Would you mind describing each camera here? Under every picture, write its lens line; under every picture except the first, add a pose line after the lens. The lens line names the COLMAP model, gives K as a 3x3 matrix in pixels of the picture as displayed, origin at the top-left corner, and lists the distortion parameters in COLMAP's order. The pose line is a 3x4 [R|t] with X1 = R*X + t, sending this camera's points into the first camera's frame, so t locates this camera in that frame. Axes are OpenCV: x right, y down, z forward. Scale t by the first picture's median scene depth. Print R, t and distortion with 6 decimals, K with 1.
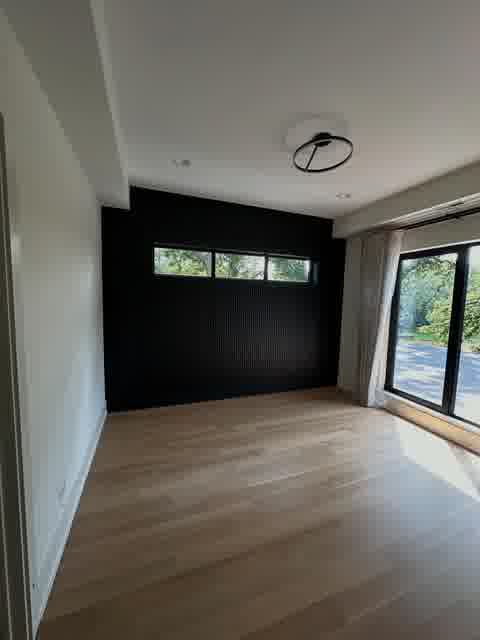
lens RADIAL K [[256.4, 0, 240.0], [0, 256.4, 320.0], [0, 0, 1]] dist [0.000442, -0.000083]
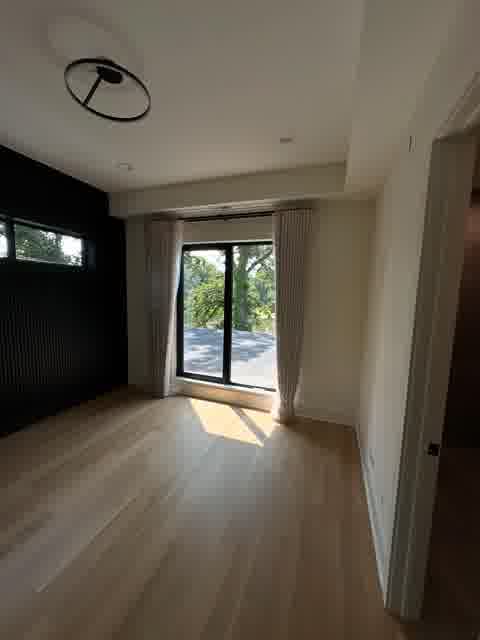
lens RADIAL K [[256.4, 0, 240.0], [0, 256.4, 320.0], [0, 0, 1]] dist [0.000442, -0.000083]
pose [[0.653491, -0.091117, 0.751430, -0.033360], [0.058795, 0.995839, 0.069621, -0.011865], [-0.754647, -0.001316, 0.656129, 0.142830]]
